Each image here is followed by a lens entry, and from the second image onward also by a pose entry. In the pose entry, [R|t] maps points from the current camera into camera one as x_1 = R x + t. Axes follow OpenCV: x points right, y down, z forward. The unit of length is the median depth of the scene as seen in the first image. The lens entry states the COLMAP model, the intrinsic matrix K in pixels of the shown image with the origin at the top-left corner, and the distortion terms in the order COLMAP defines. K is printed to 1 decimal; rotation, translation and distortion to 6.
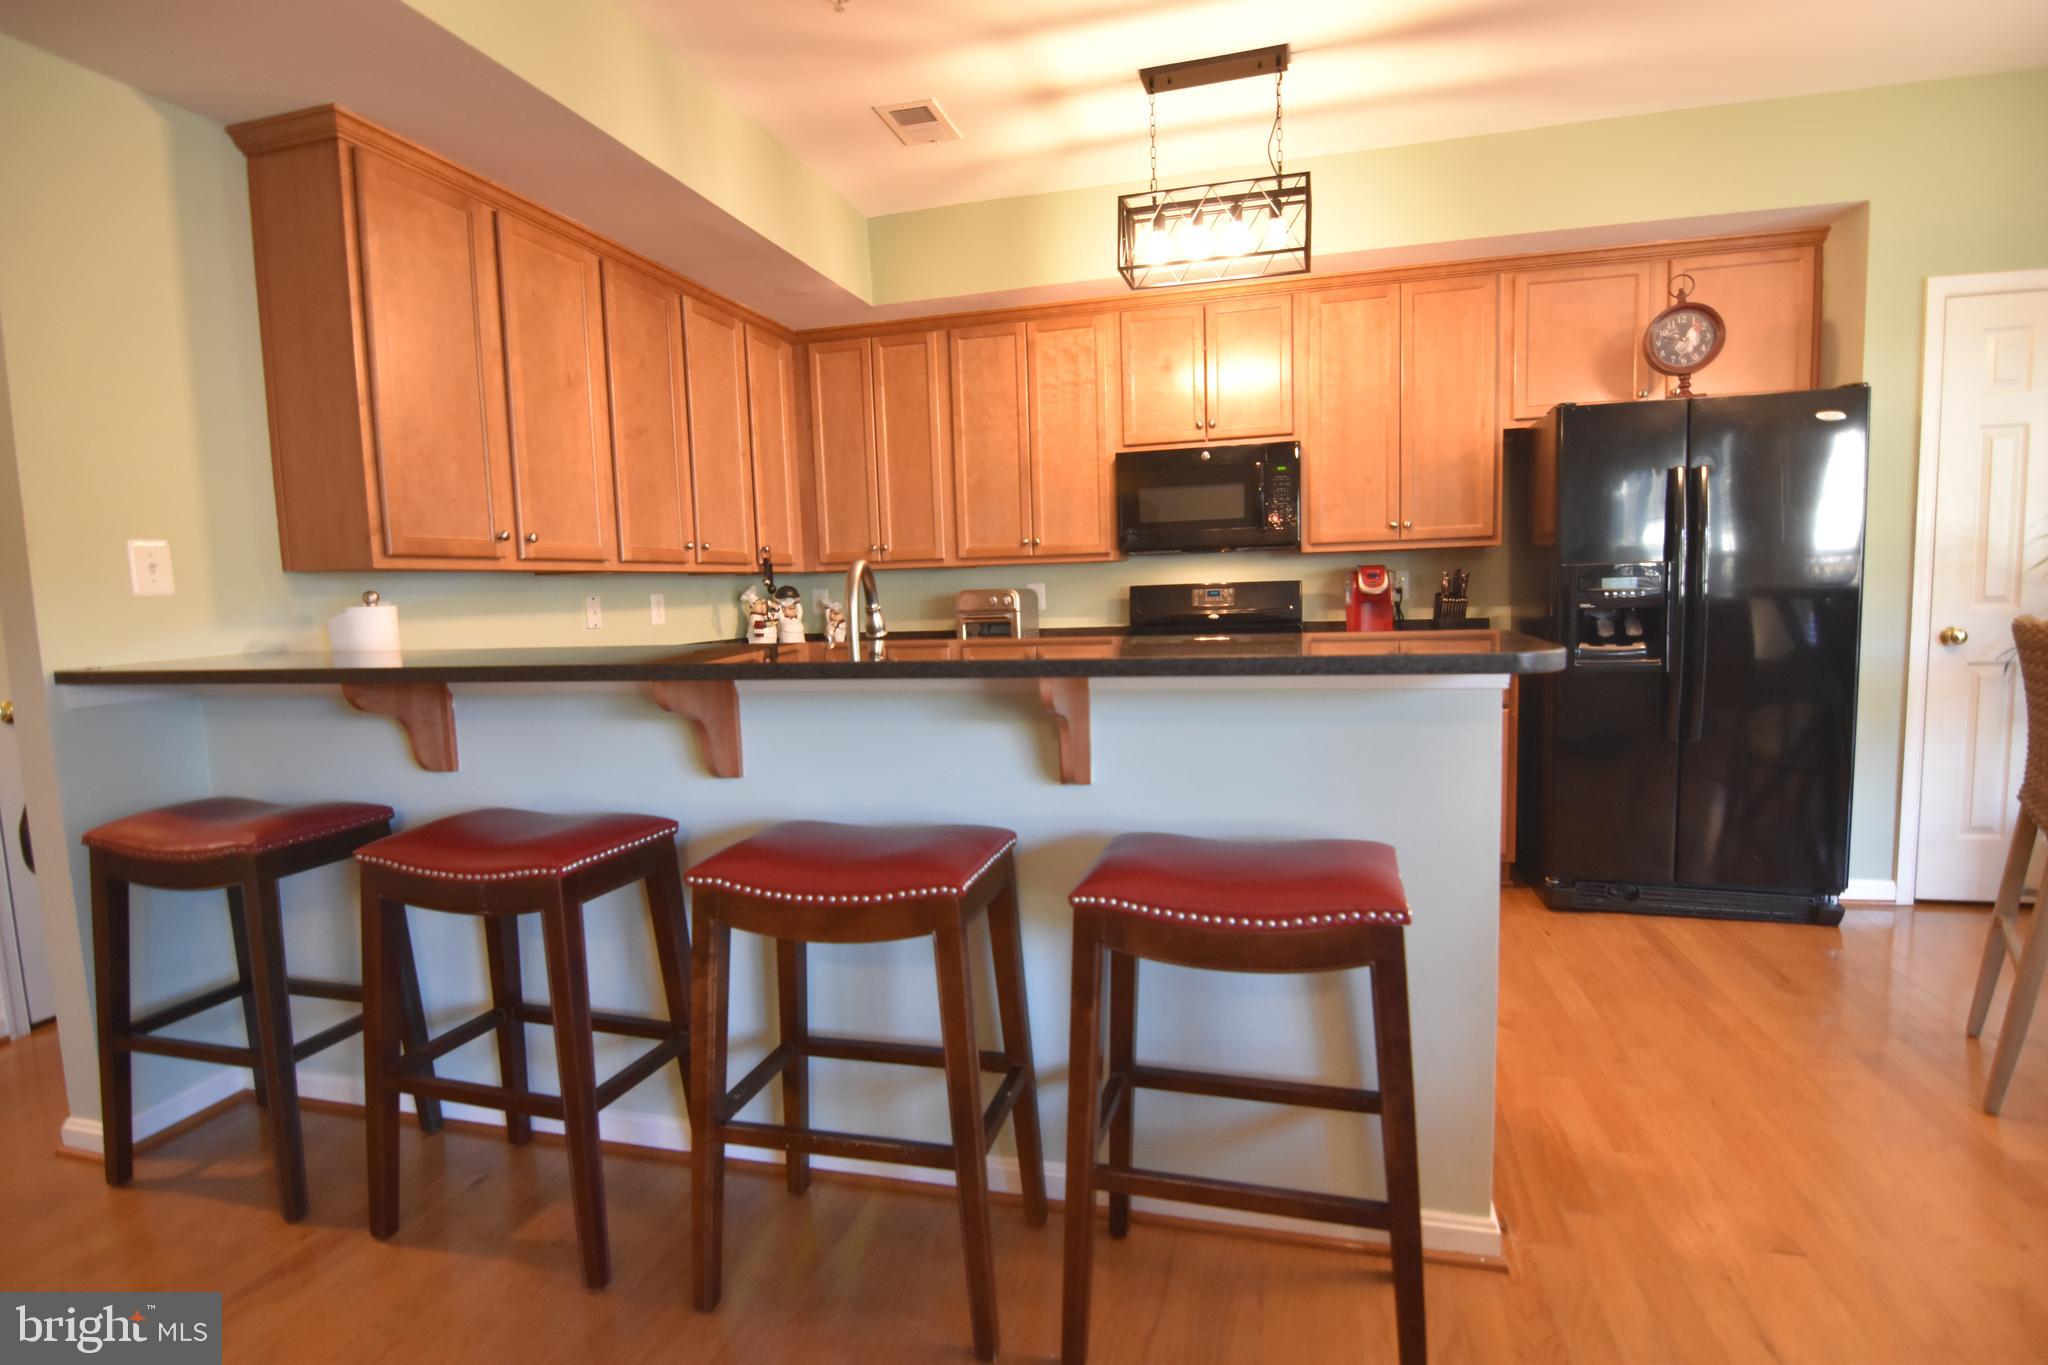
lens RADIAL K [[990.3, 0, 1031.5], [0, 990.3, 686.0], [0, 0, 1]] dist [-0.006588, -0.010108]
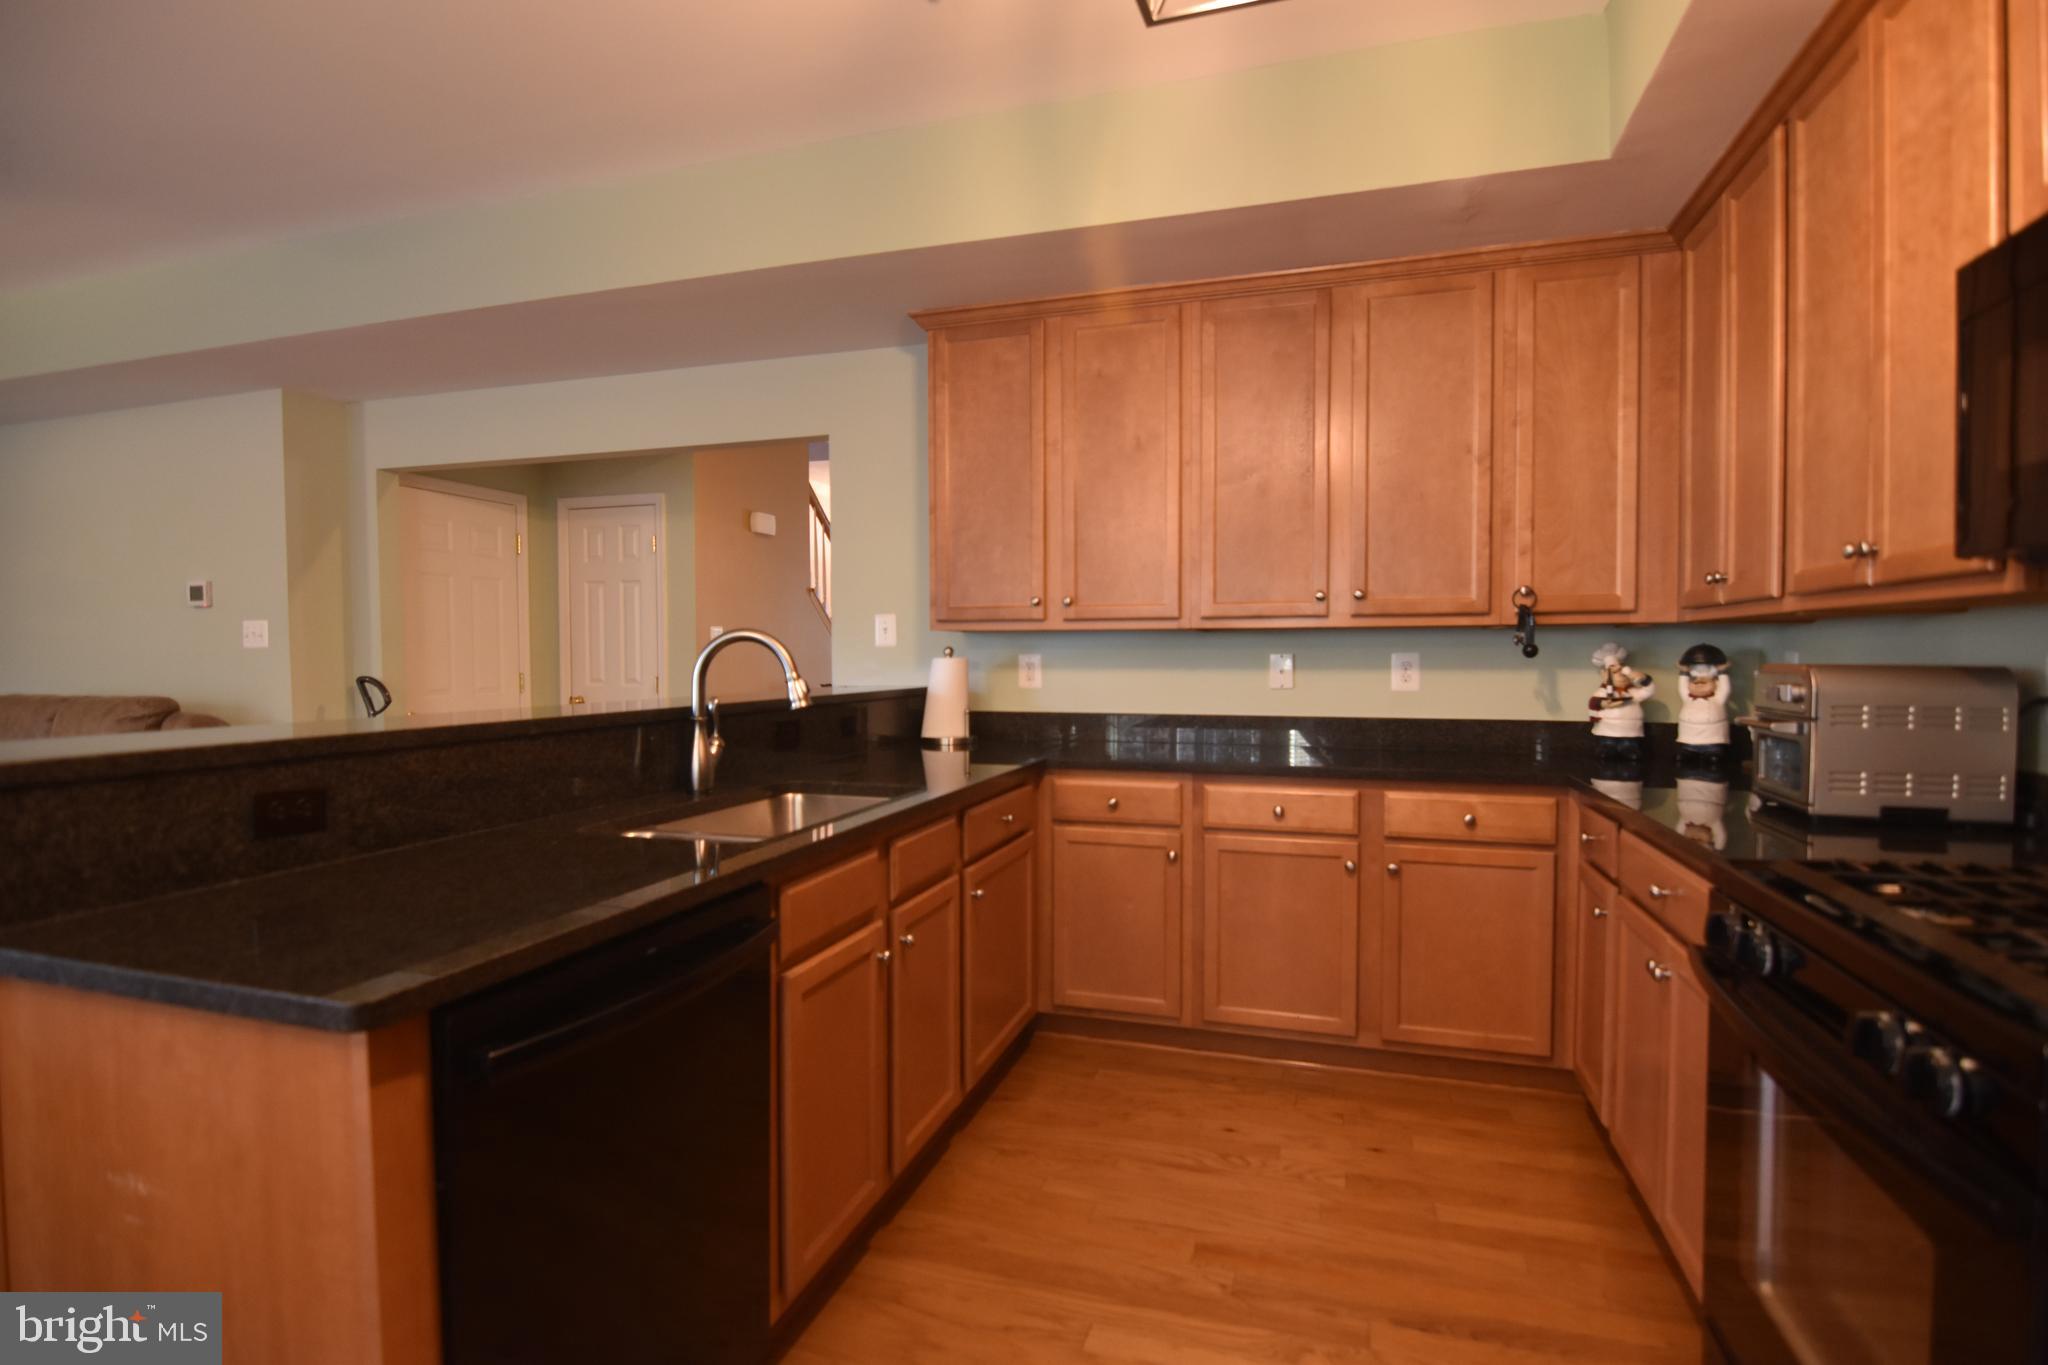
lens RADIAL K [[990.3, 0, 1032.4], [0, 990.3, 685.4], [0, 0, 1]] dist [-0.006588, -0.010108]
pose [[-0.047783, 0.063322, -0.996849, 0.452910], [-0.096503, 0.993027, 0.067705, -0.094324], [0.994185, 0.099434, -0.041340, 0.755254]]
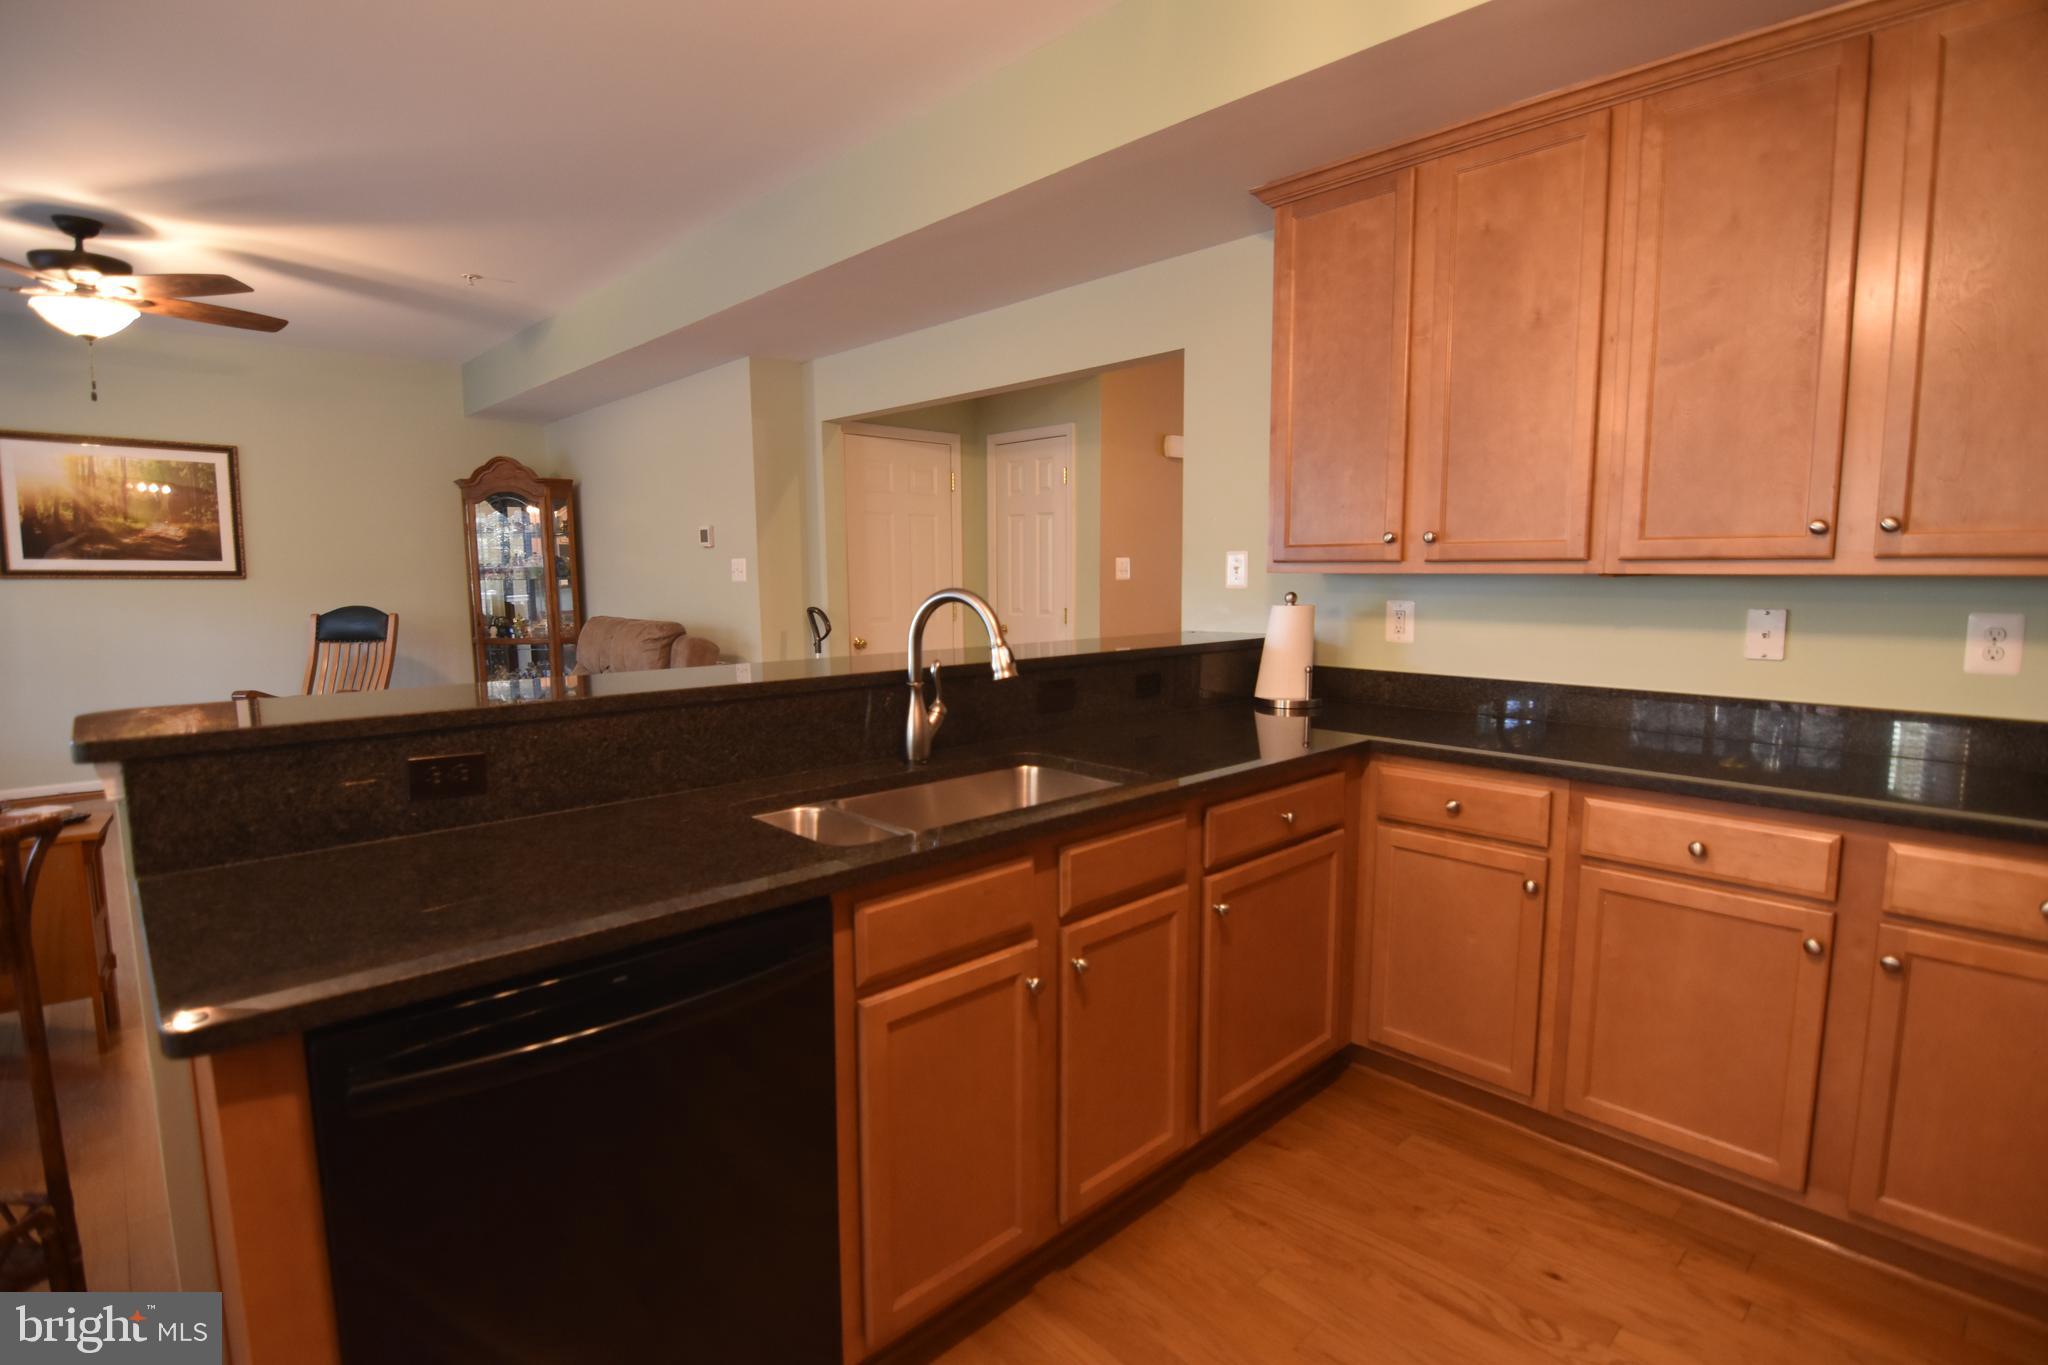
lens RADIAL K [[990.3, 0, 1032.1], [0, 990.3, 686.6], [0, 0, 1]] dist [-0.006588, -0.010108]
pose [[-0.527278, 0.132180, -0.839349, 0.311925], [-0.065510, 0.978562, 0.195257, -0.124675], [0.847164, 0.157940, -0.507315, 0.865612]]
